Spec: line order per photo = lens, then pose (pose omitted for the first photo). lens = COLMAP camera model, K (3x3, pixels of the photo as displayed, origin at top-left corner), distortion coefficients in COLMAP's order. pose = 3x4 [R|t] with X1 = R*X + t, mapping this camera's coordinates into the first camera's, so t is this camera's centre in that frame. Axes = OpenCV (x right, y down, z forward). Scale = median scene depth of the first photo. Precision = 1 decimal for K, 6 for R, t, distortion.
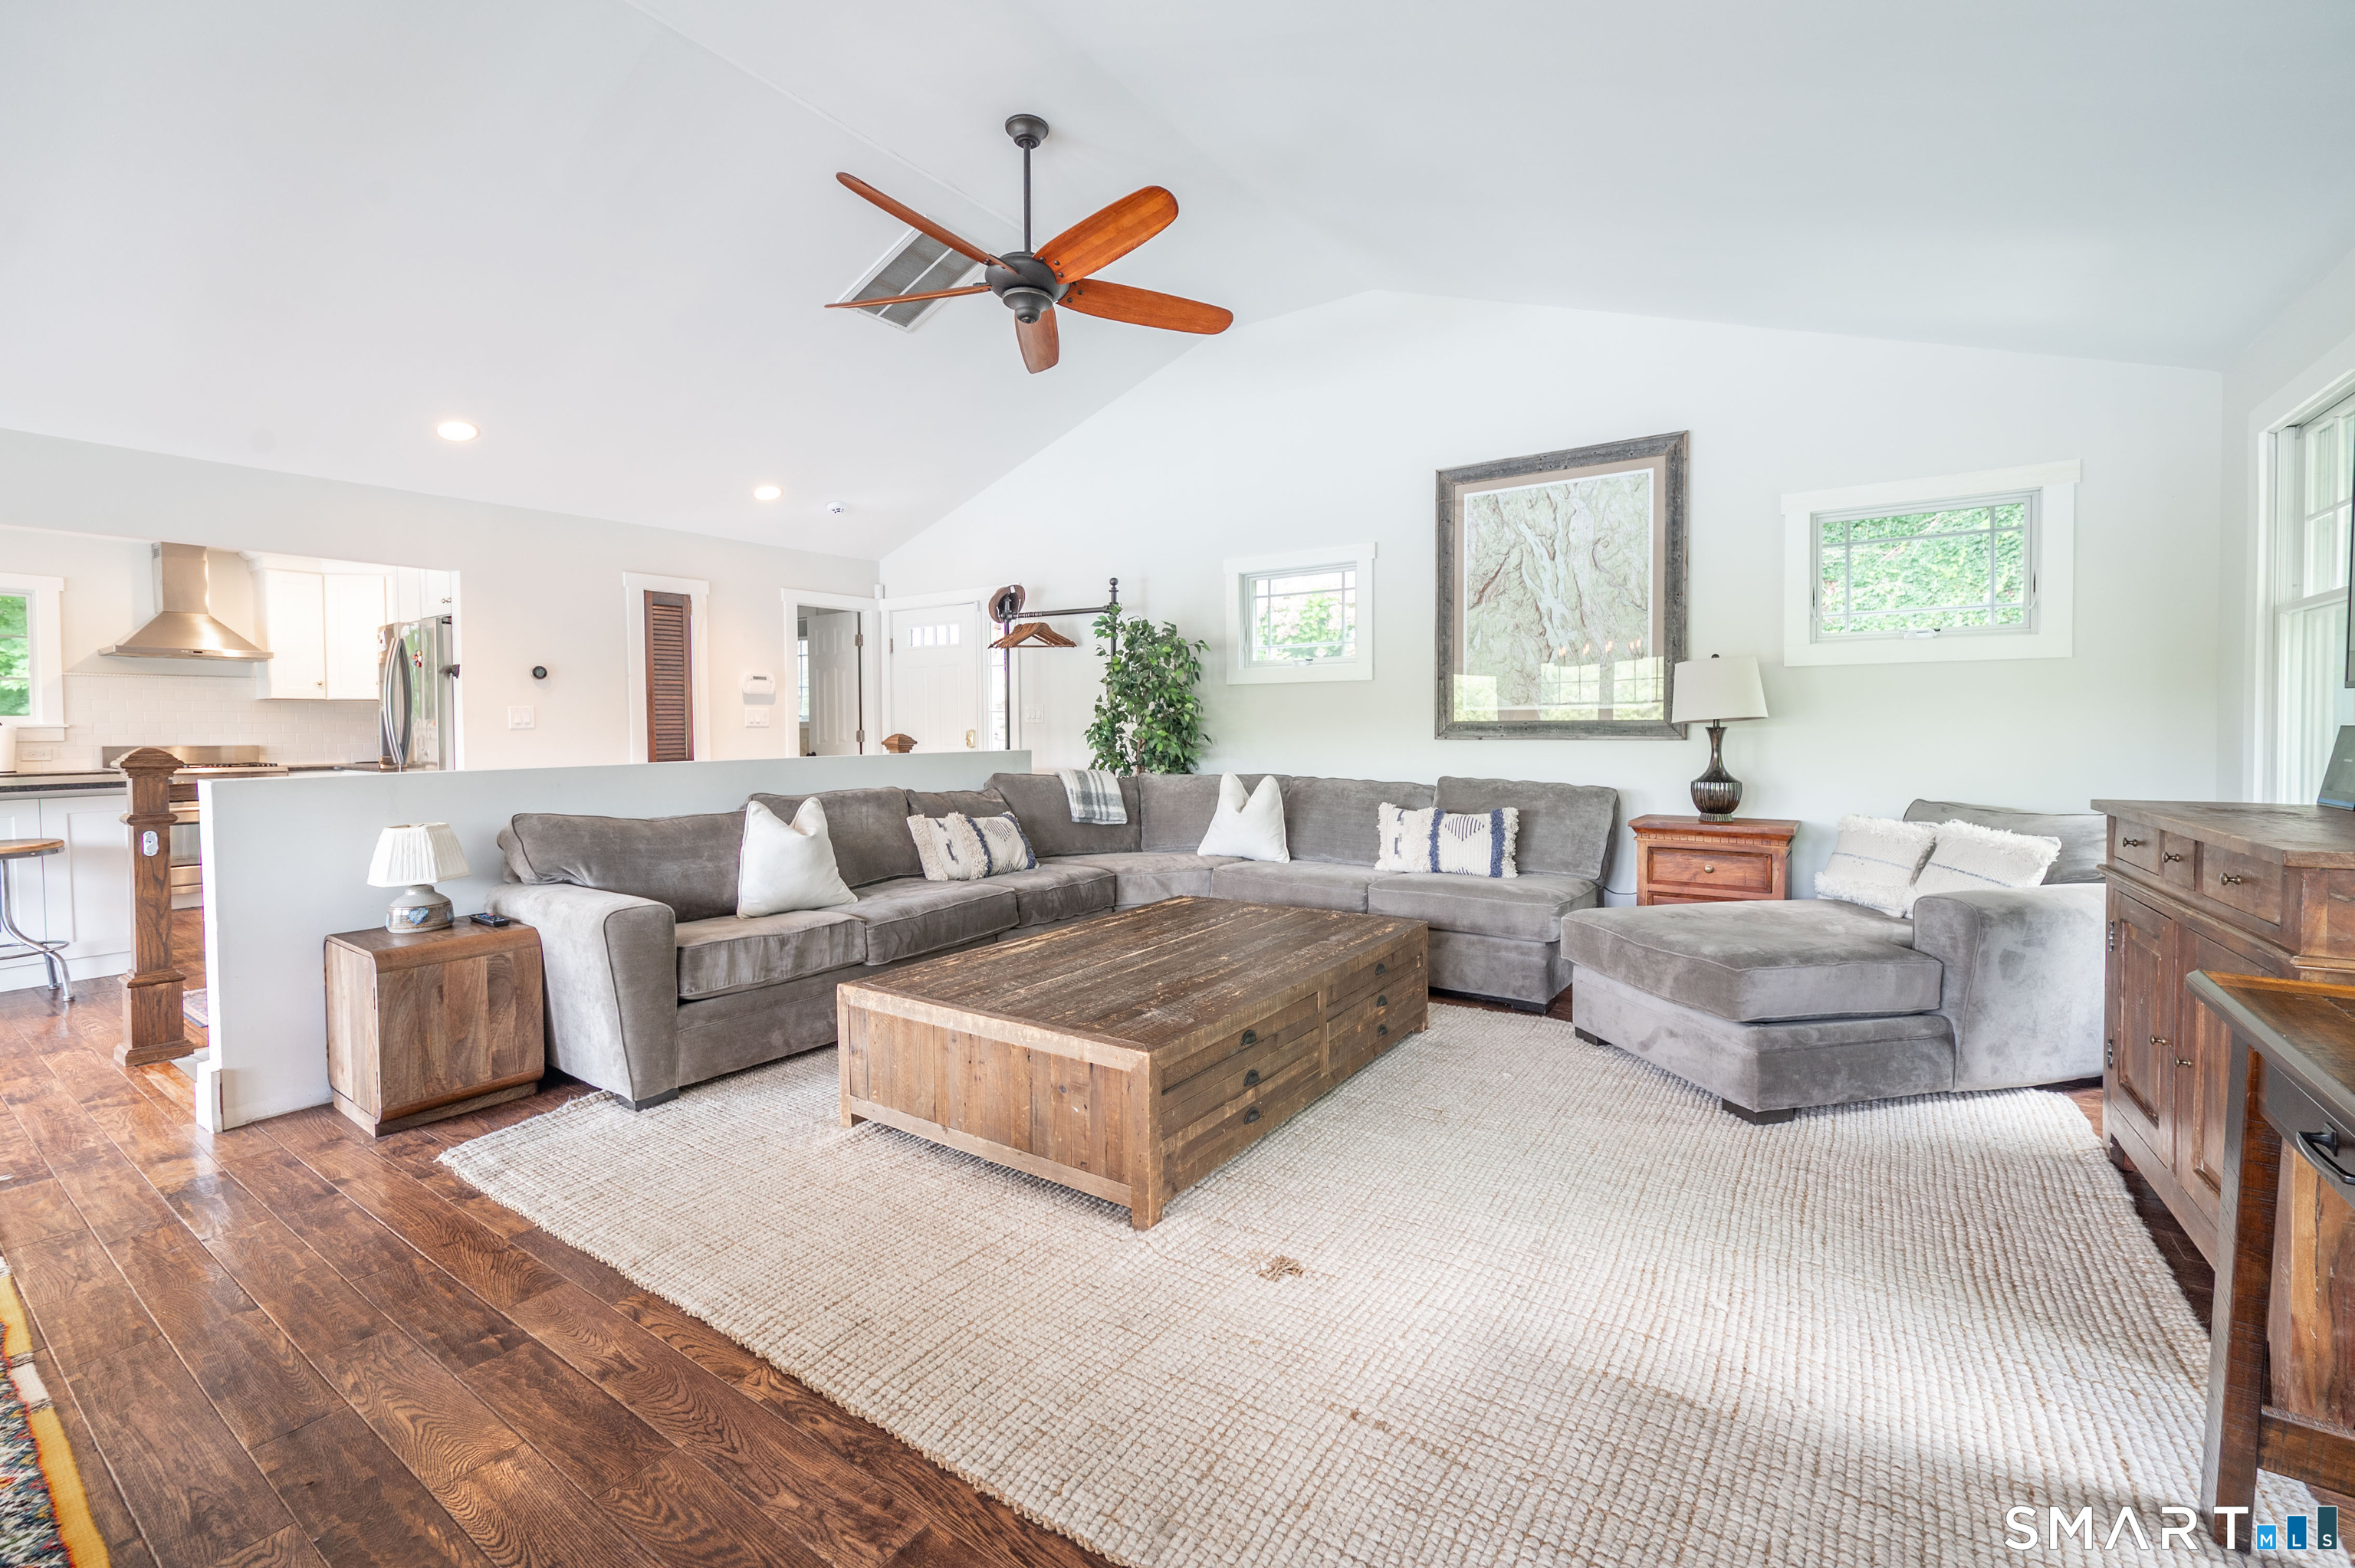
lens RADIAL K [[967.1, 0, 1208.5], [0, 967.1, 752.4], [0, 0, 1]] dist [-0.001149, -0.000252]
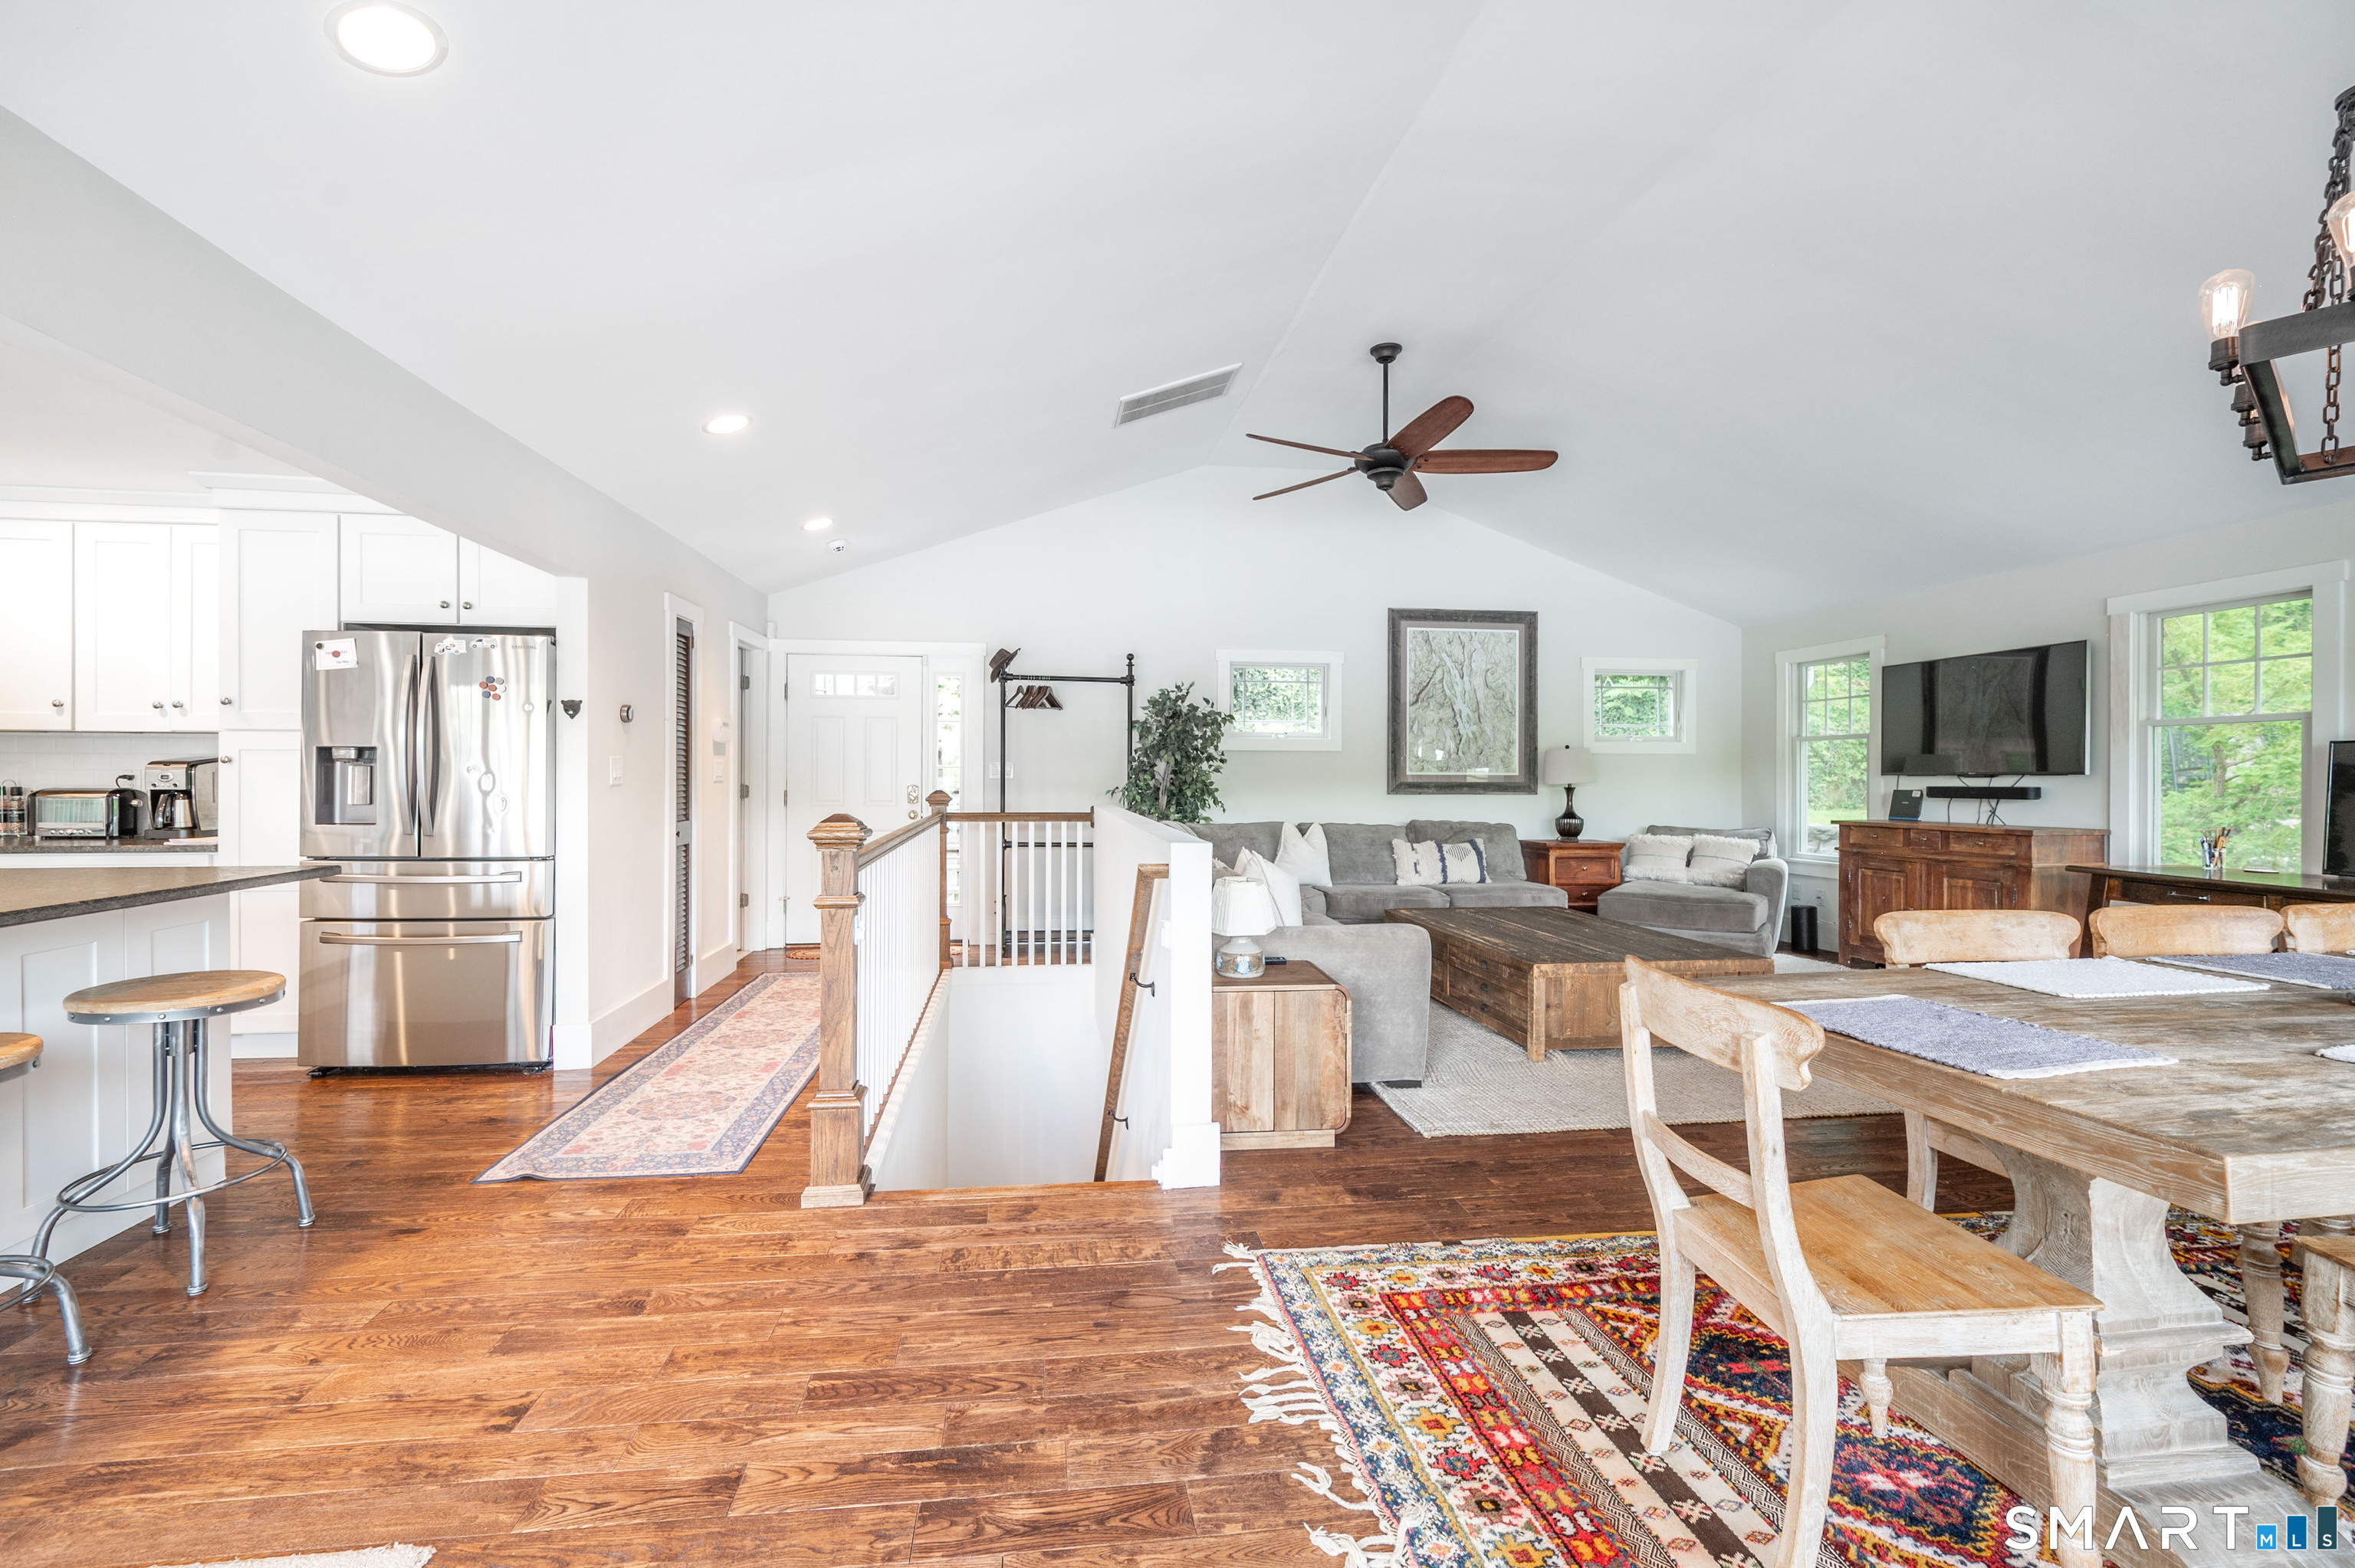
lens RADIAL K [[970.5, 0, 1143.6], [0, 970.5, 775.5], [0, 0, 1]] dist [-0.000295, -0.000302]
pose [[0.760383, 0.008296, 0.649422, -1.328417], [0.009423, 0.999672, -0.023803, -0.014144], [-0.649406, 0.024219, 0.760056, 0.190742]]
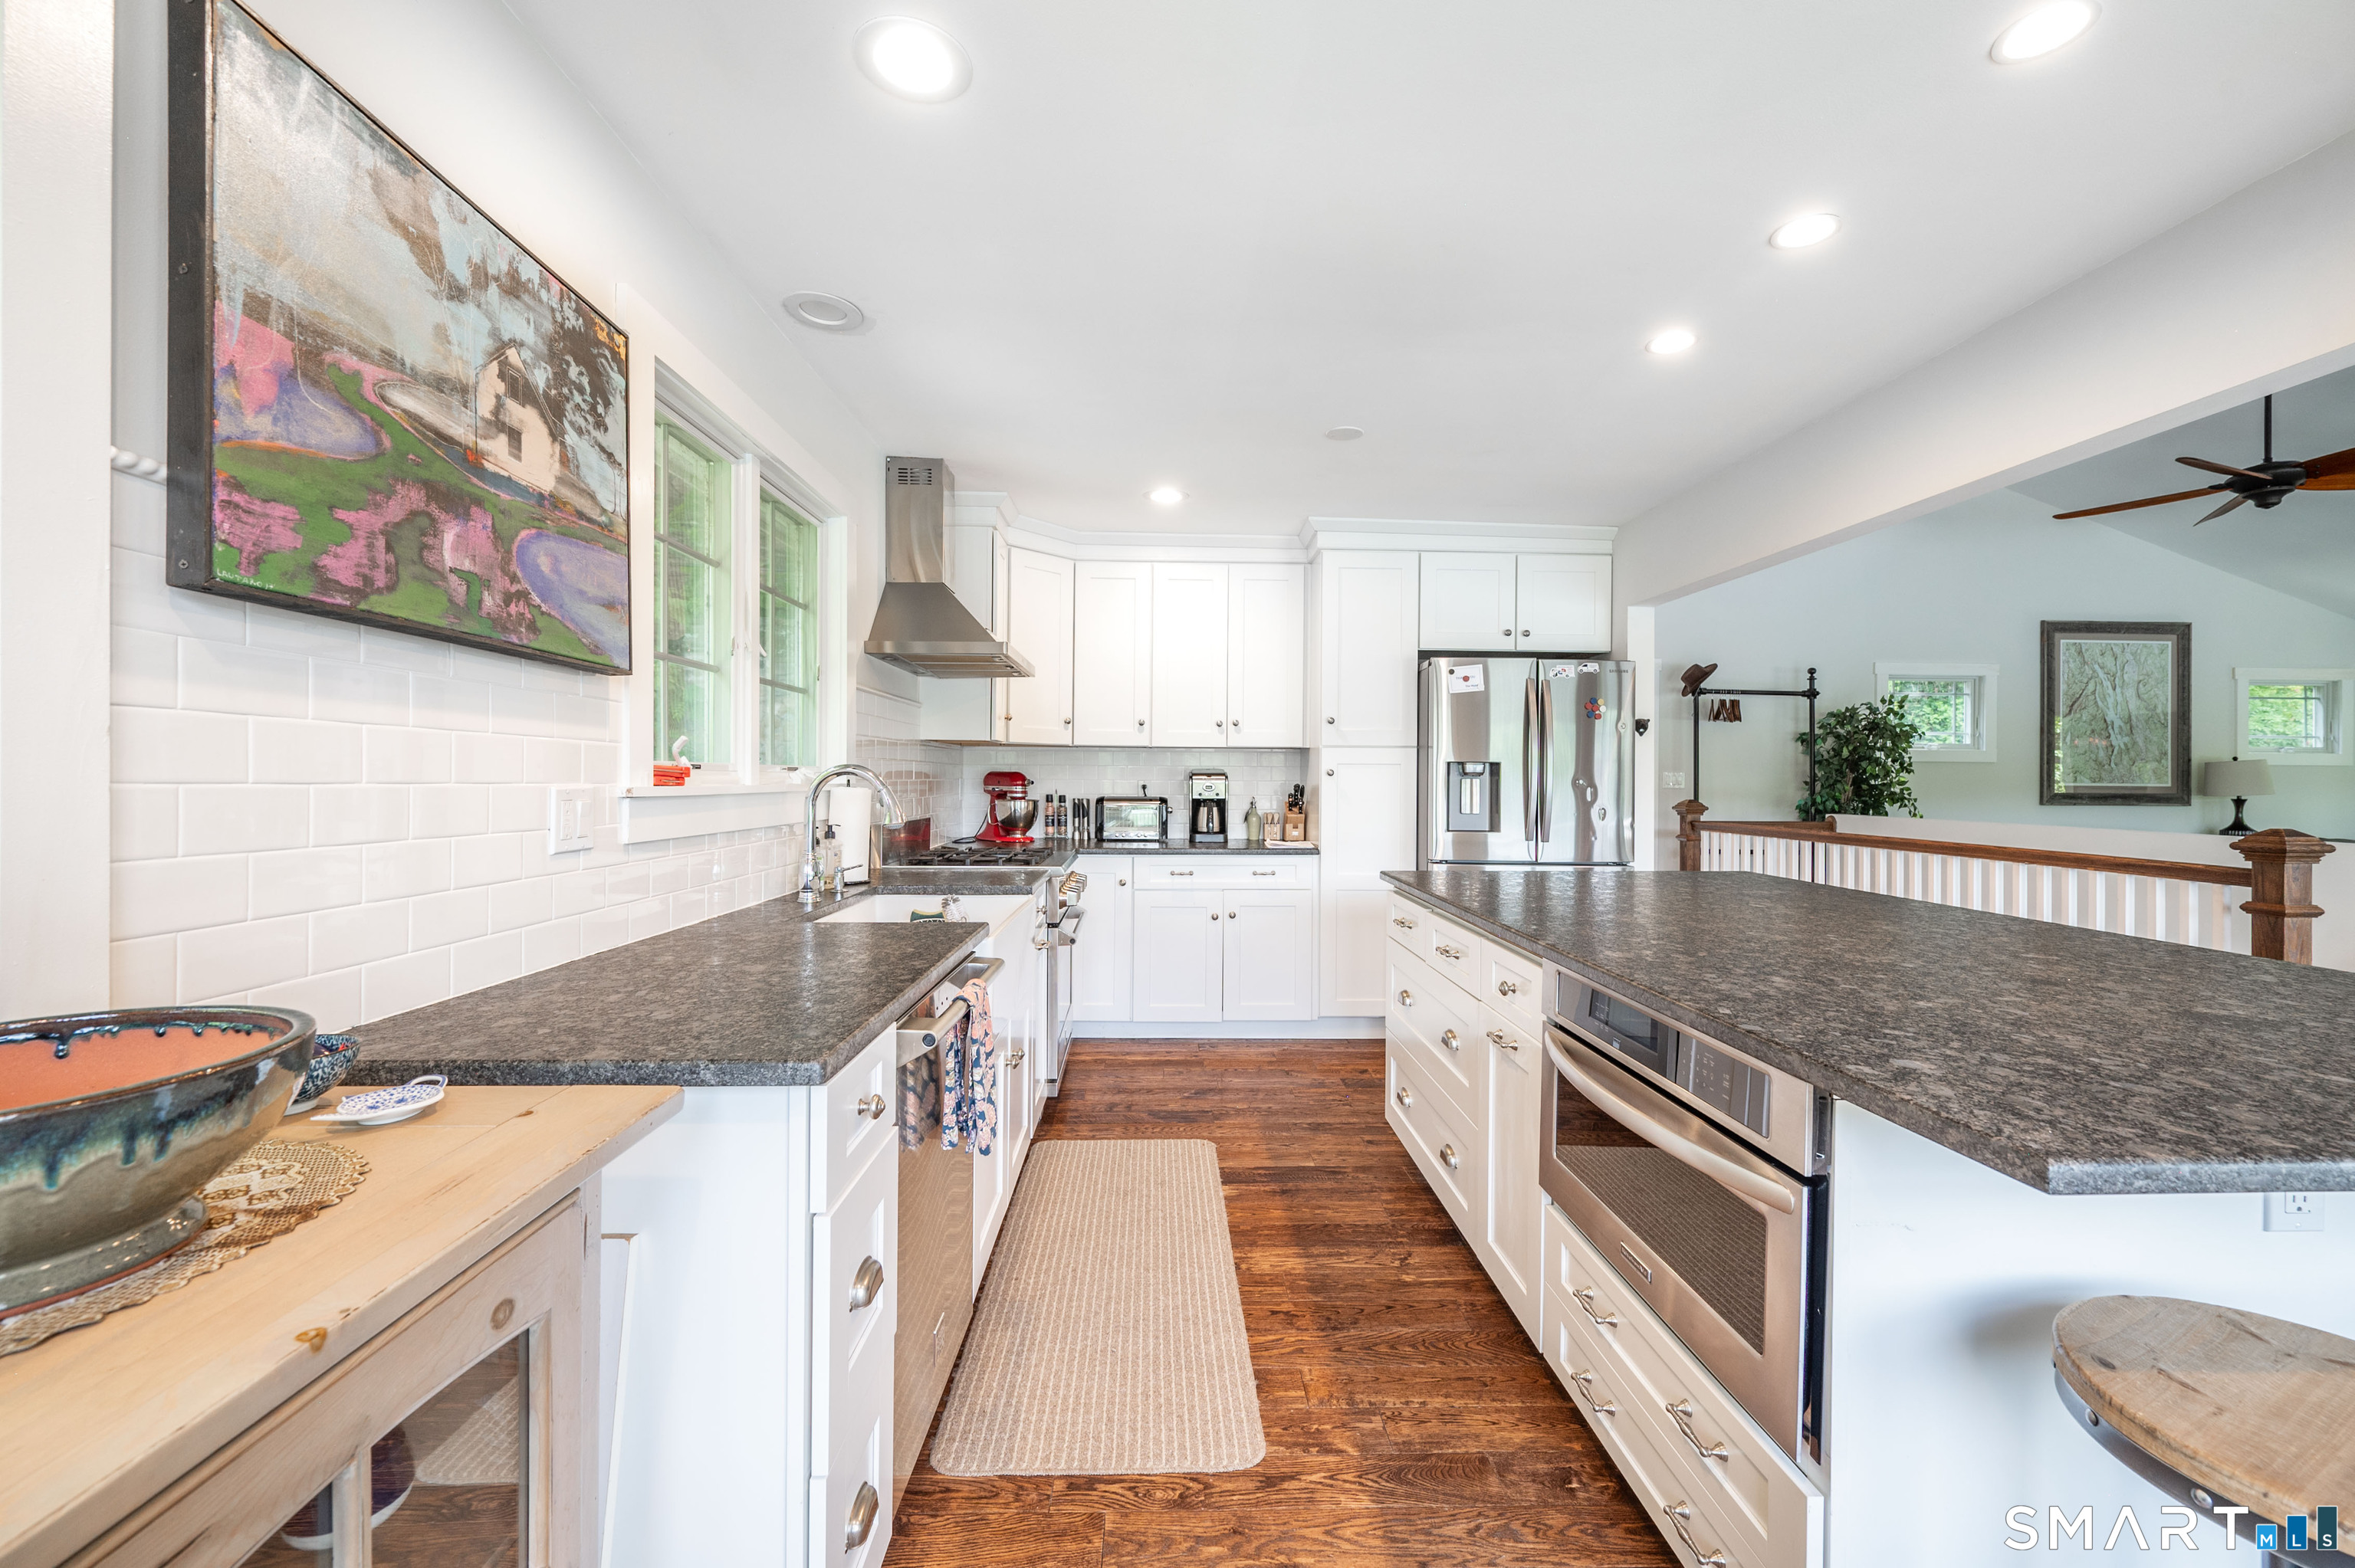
lens RADIAL K [[946.4, 0, 1194.0], [0, 946.4, 781.2], [0, 0, 1]] dist [-0.000342, 0.000058]
pose [[0.810524, 0.009832, 0.585623, -2.218029], [0.003797, 0.999750, -0.022040, -0.030586], [-0.585693, 0.020087, 0.810284, 0.806161]]
